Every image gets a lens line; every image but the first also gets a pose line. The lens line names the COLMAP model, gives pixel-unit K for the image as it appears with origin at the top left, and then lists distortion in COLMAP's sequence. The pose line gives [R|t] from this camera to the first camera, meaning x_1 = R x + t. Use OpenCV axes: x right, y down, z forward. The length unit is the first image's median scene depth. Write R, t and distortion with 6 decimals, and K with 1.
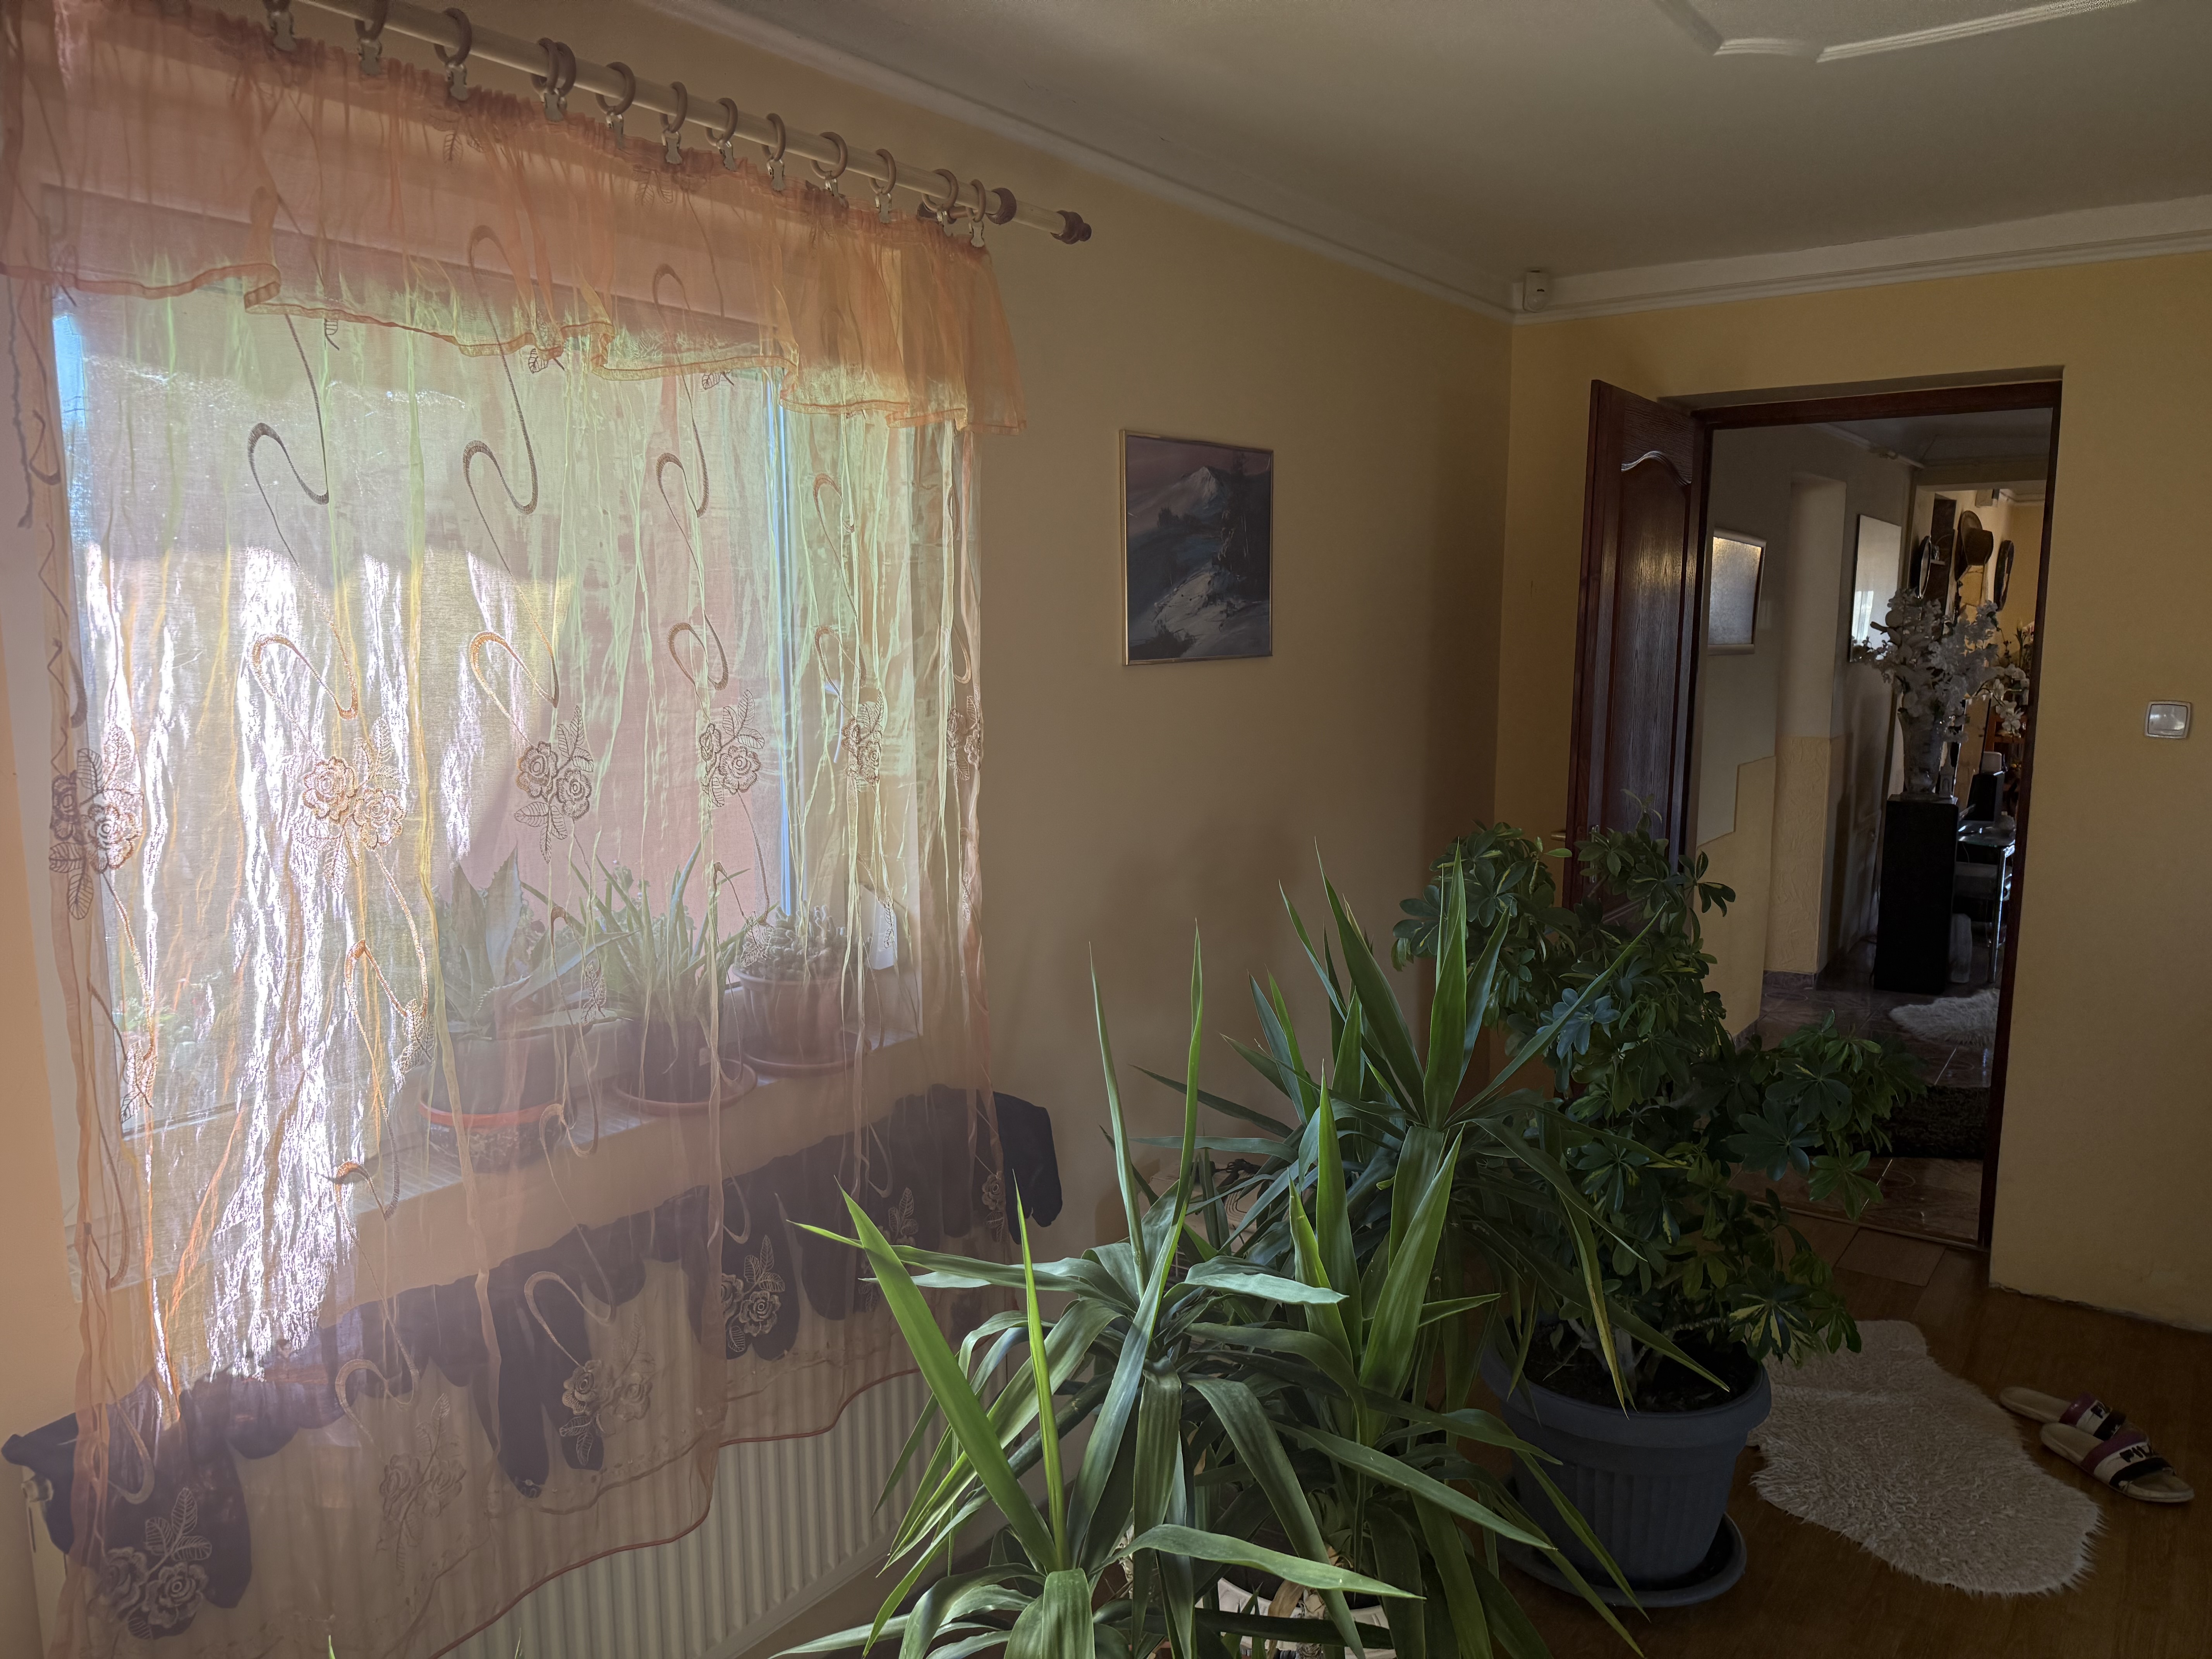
lens RADIAL K [[1563.9, 0, 1100.0], [0, 1563.9, 833.5], [0, 0, 1]] dist [0.033805, -0.043882]
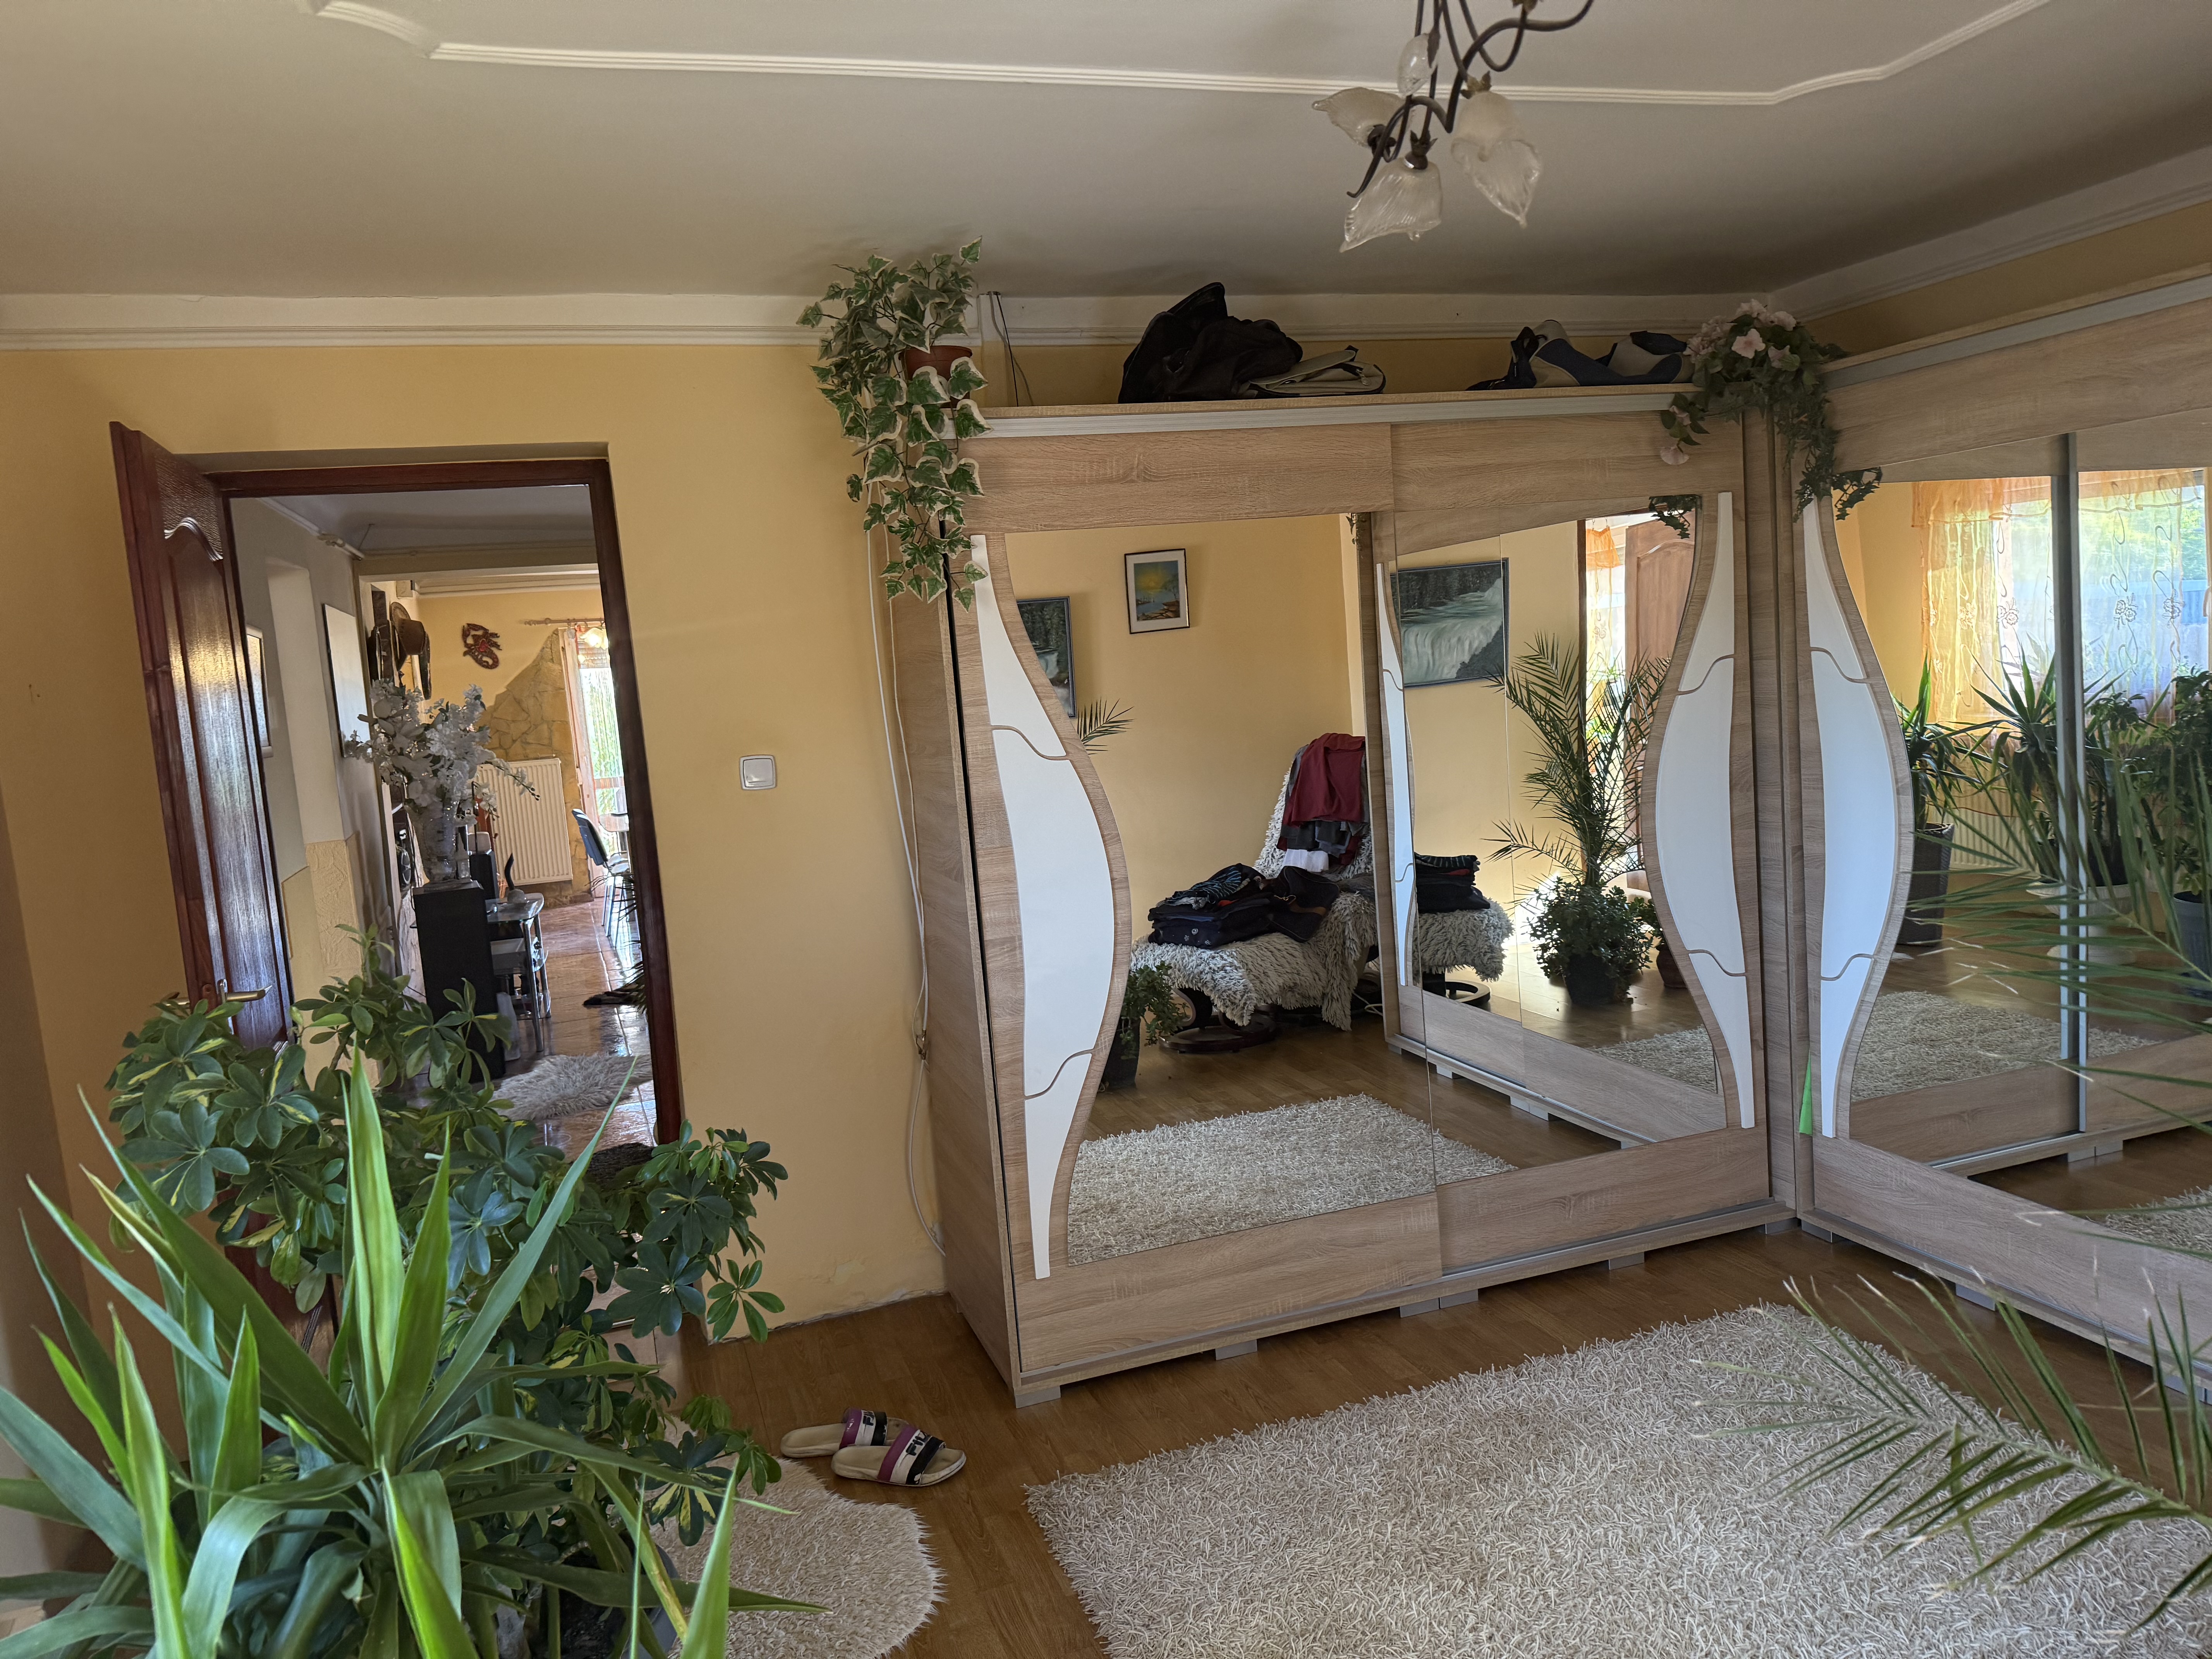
lens RADIAL K [[1563.9, 0, 1100.0], [0, 1563.9, 833.5], [0, 0, 1]] dist [0.033805, -0.043882]
pose [[0.574400, -0.137551, 0.806936, -0.046793], [0.188012, 0.981596, 0.033491, -0.016431], [-0.796691, 0.132476, 0.589689, 0.131838]]
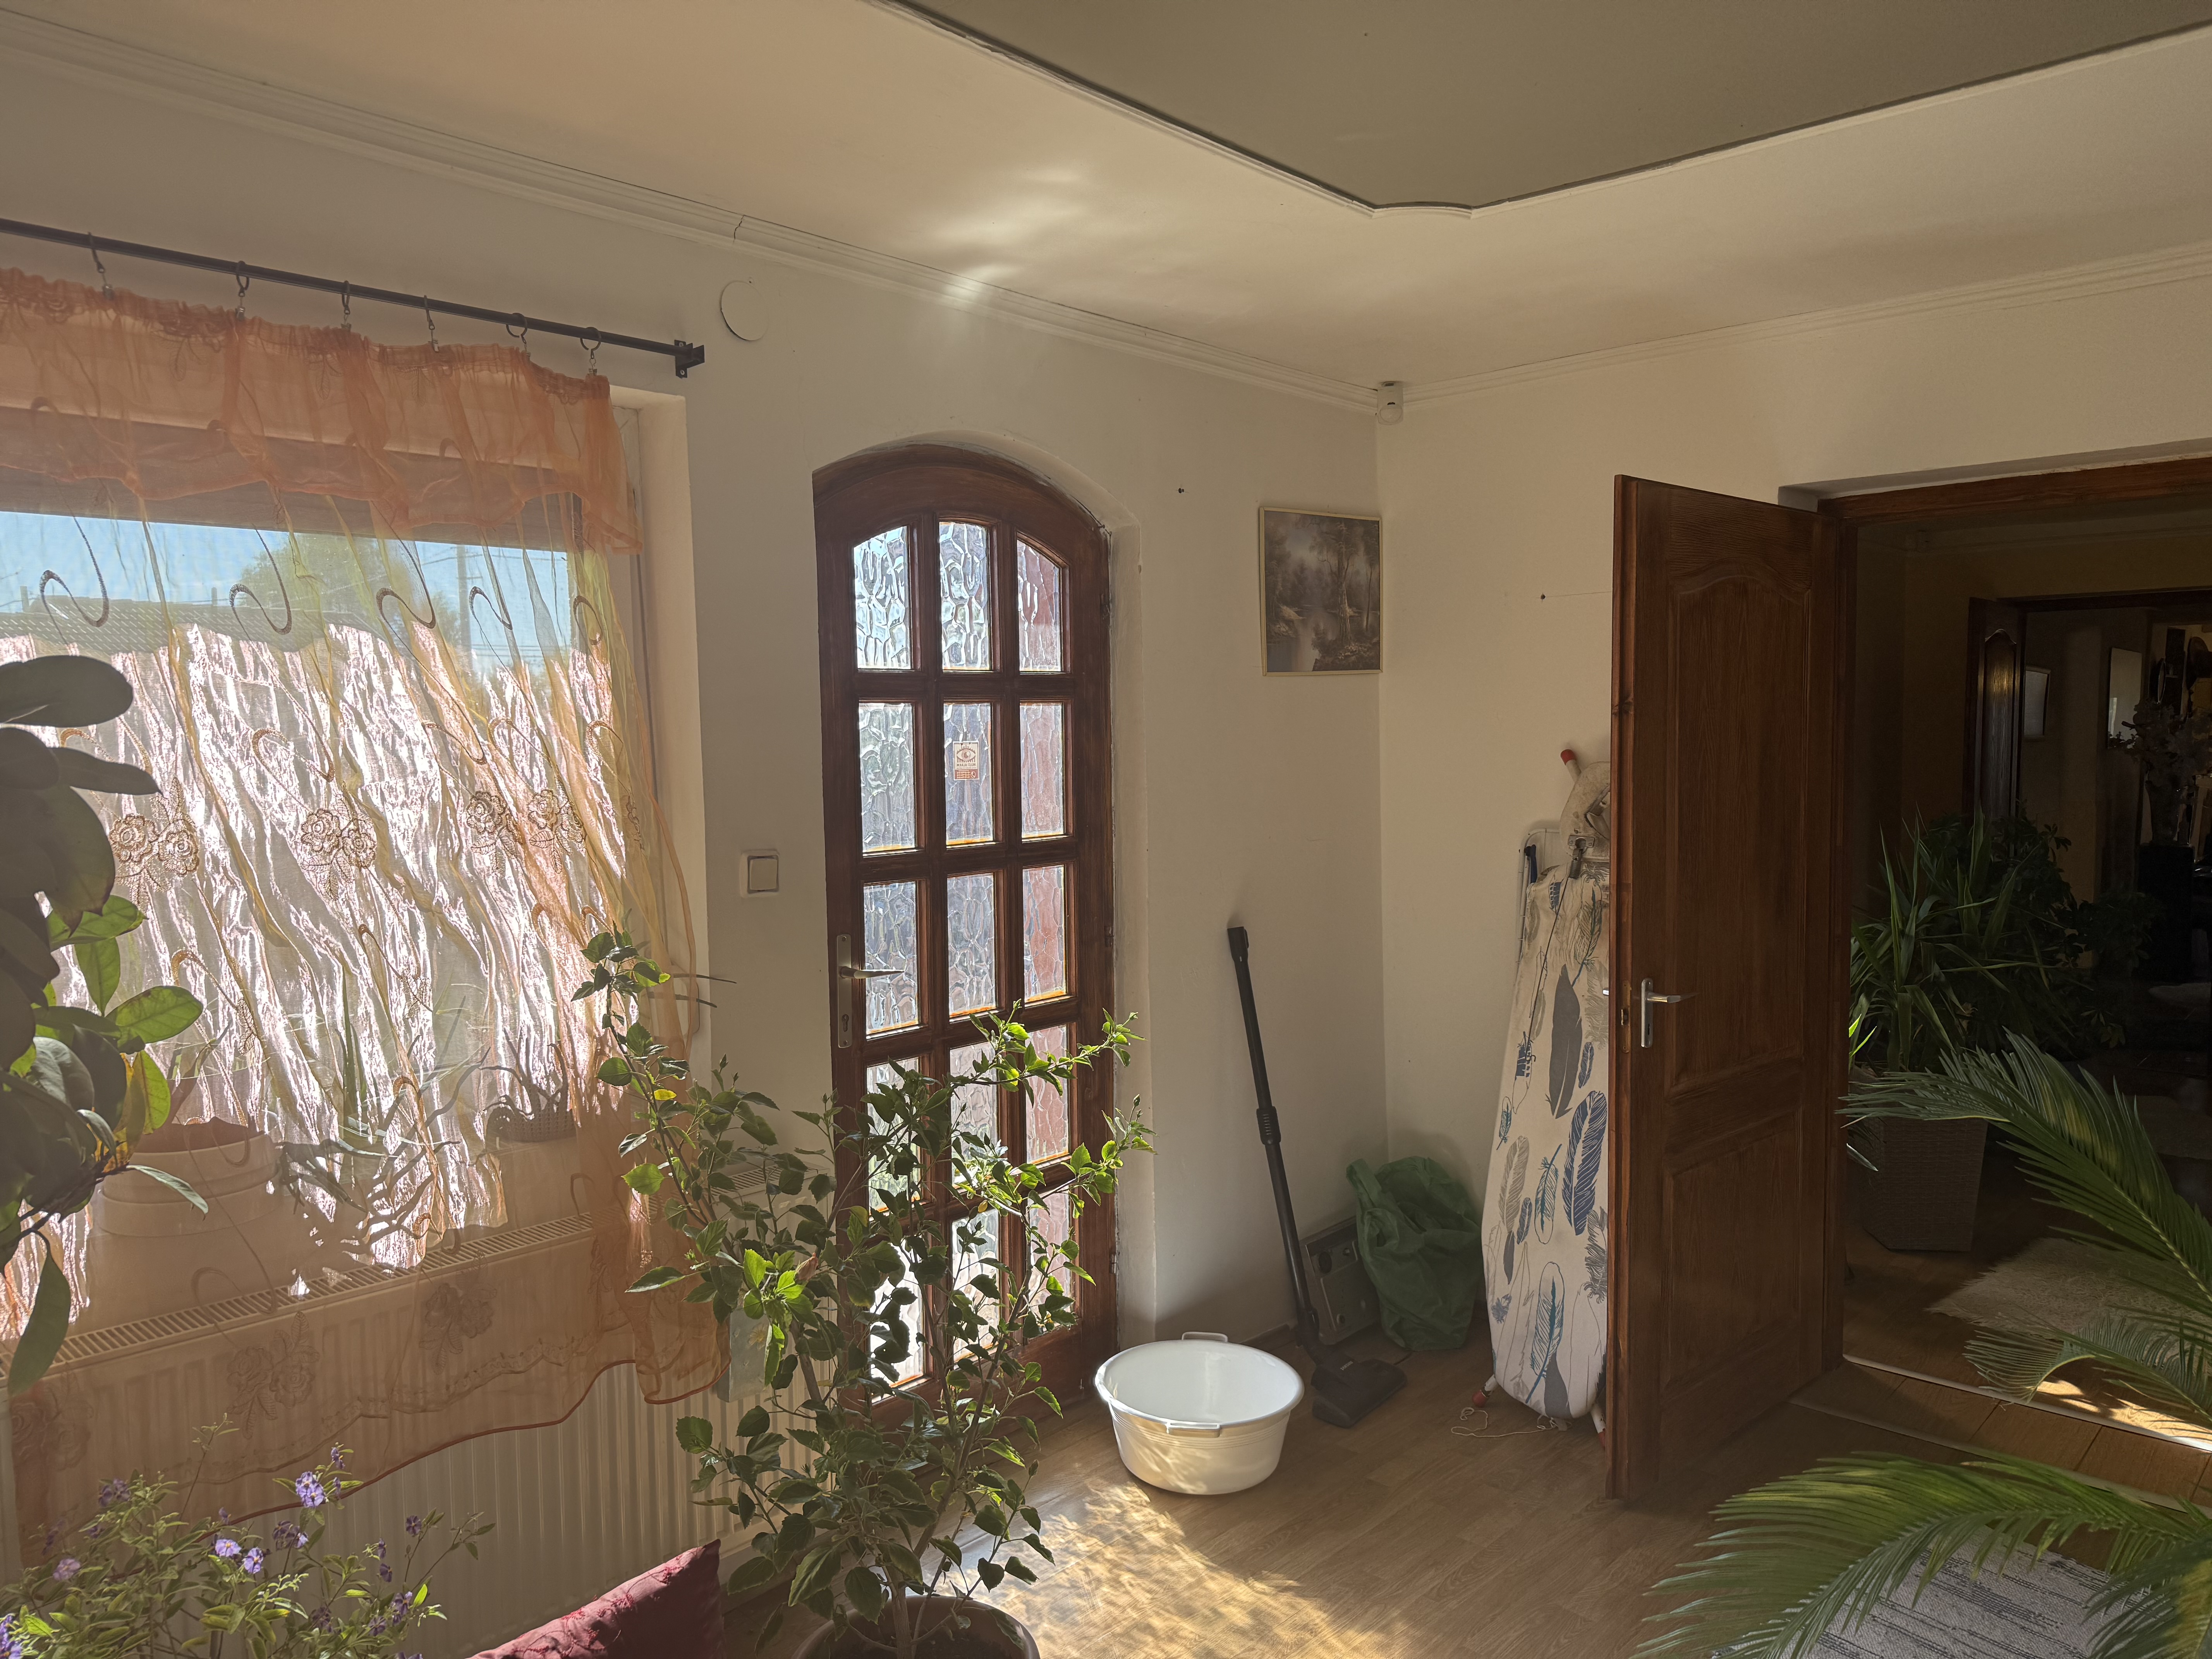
lens RADIAL K [[1563.9, 0, 1100.0], [0, 1563.9, 833.5], [0, 0, 1]] dist [0.033805, -0.043882]
pose [[0.993154, -0.003936, -0.116746, -0.397122], [-0.004443, 0.997436, -0.071422, 0.109582], [0.116727, 0.071451, 0.990590, -0.773452]]
